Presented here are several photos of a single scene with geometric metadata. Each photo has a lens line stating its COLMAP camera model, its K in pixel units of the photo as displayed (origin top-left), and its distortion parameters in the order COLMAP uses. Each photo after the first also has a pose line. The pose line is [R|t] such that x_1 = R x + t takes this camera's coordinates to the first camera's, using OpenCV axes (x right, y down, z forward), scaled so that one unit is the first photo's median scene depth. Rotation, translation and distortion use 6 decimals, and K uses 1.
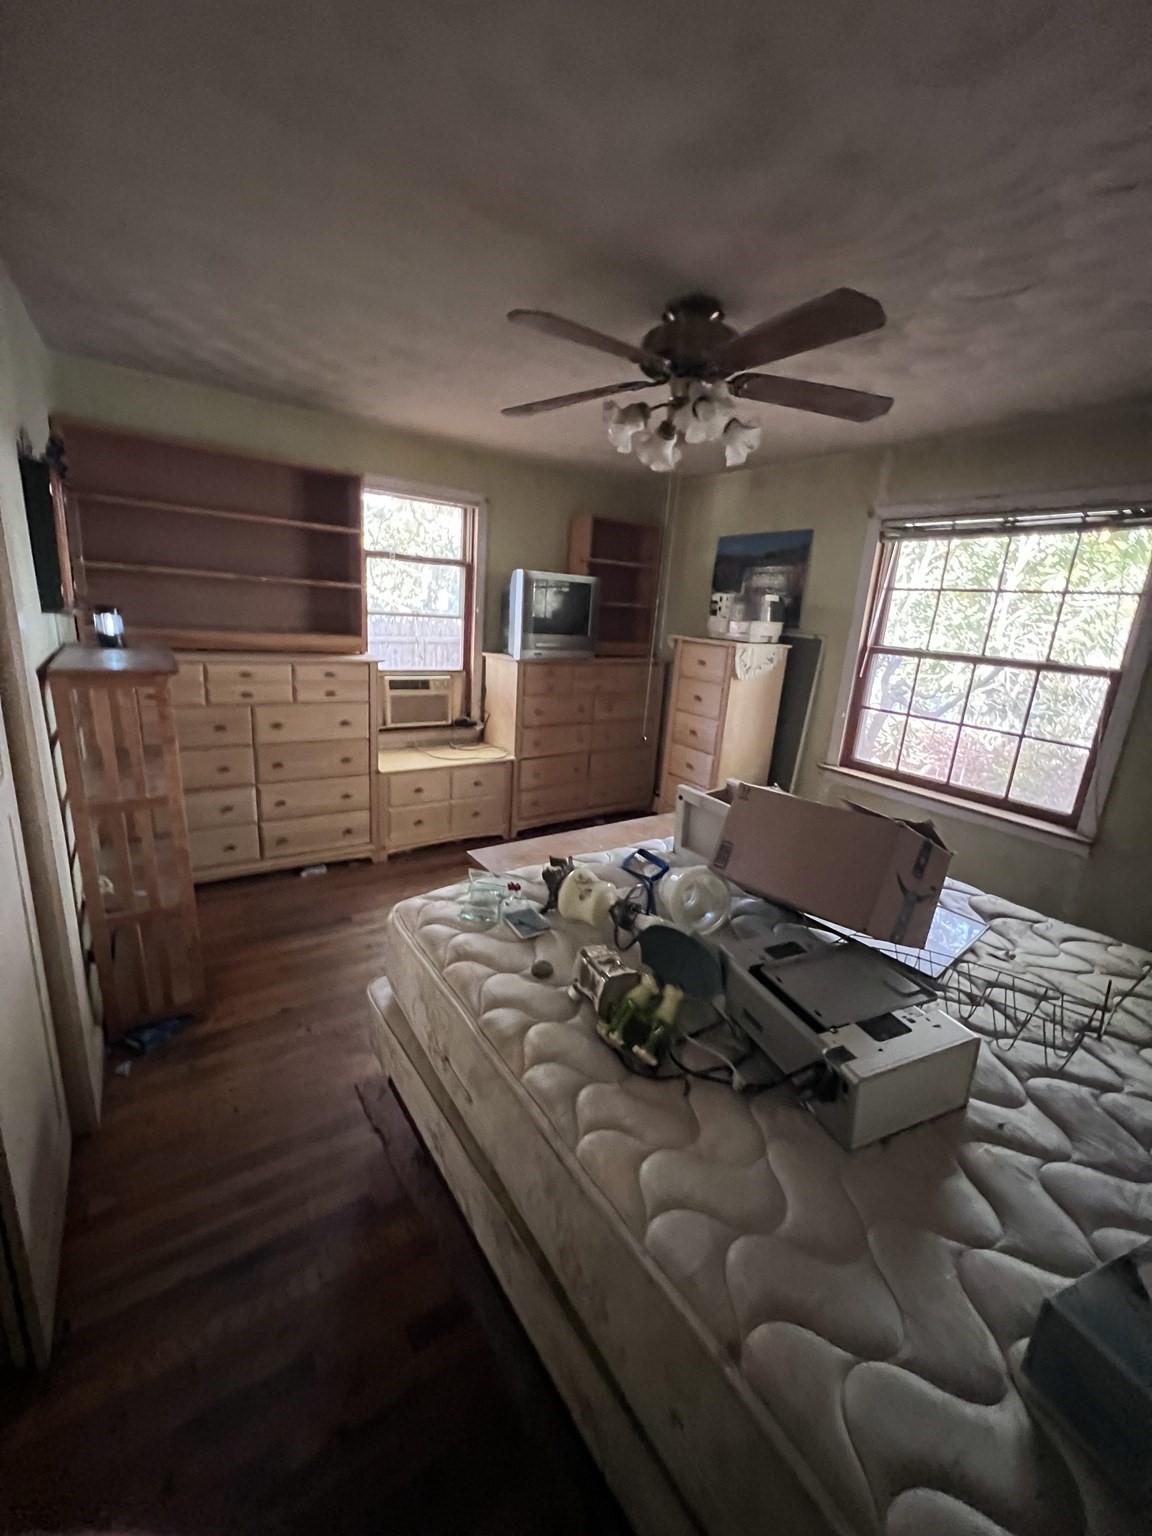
lens RADIAL K [[611.8, 0, 578.0], [0, 611.8, 768.4], [0, 0, 1]] dist [-0.000100, -0.000420]
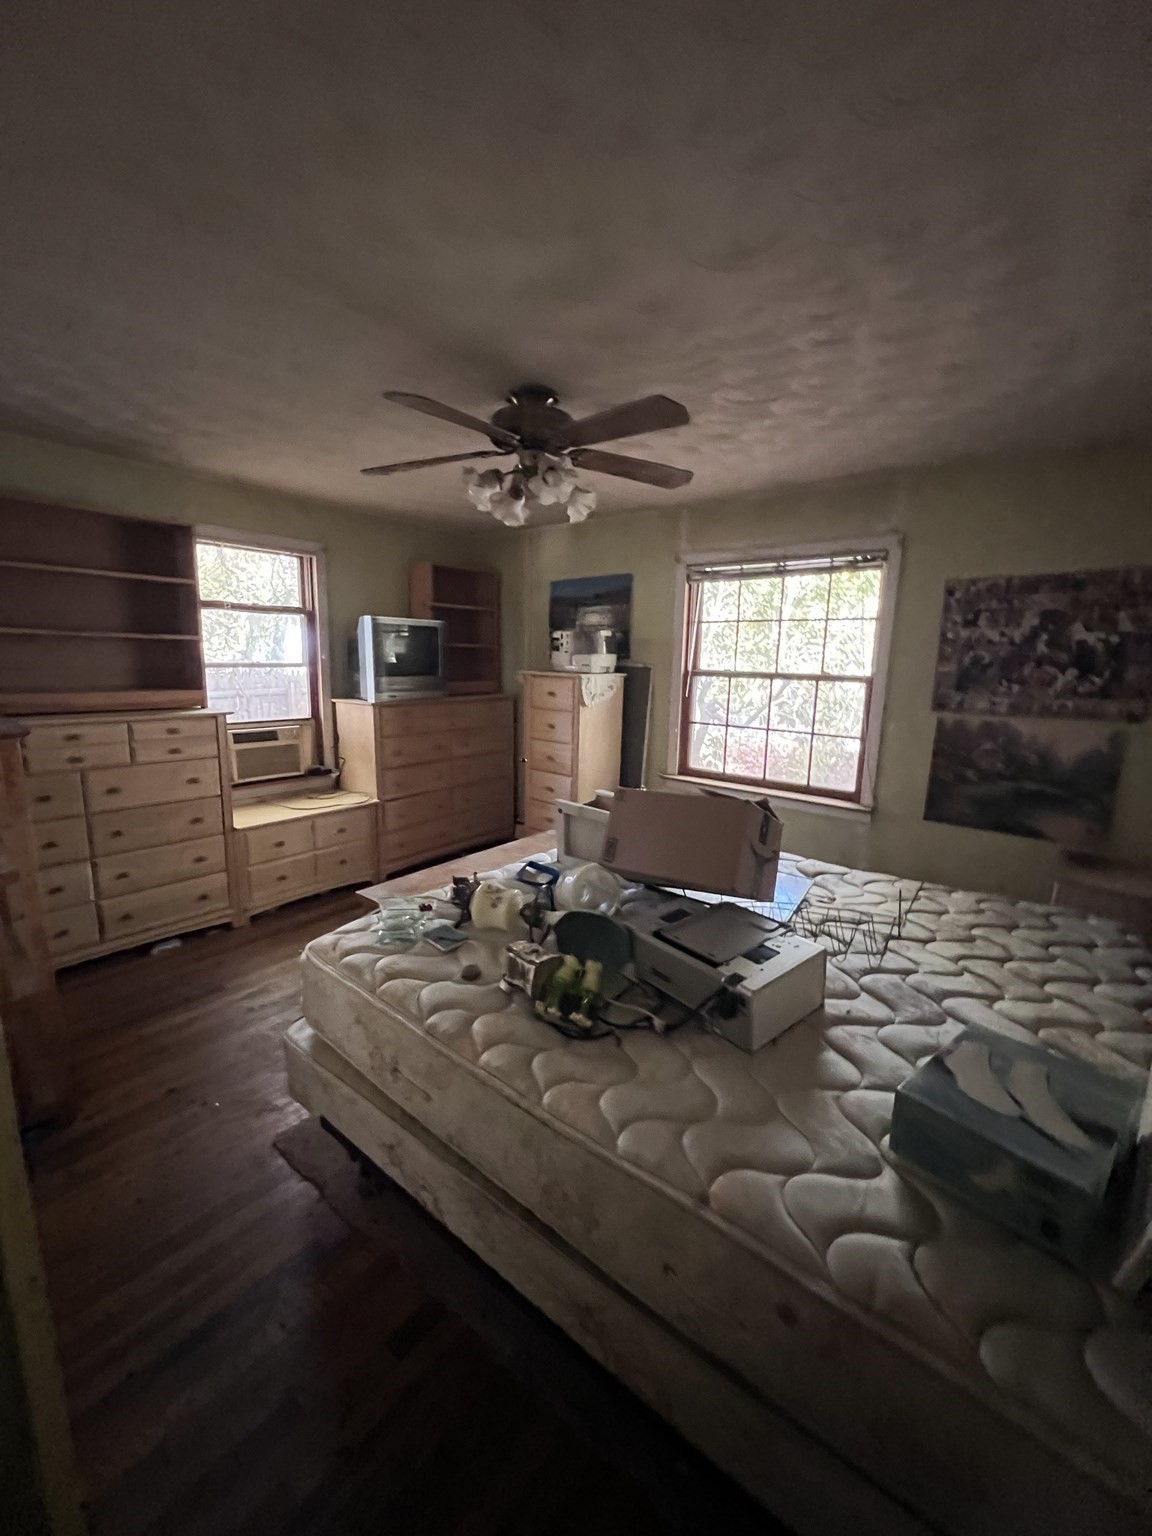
lens RADIAL K [[611.8, 0, 578.0], [0, 611.8, 768.4], [0, 0, 1]] dist [-0.000100, -0.000420]
pose [[0.958550, -0.097415, 0.267754, -0.092603], [0.114596, 0.992190, -0.049270, 0.030159], [-0.260863, 0.077911, 0.962227, -0.087901]]
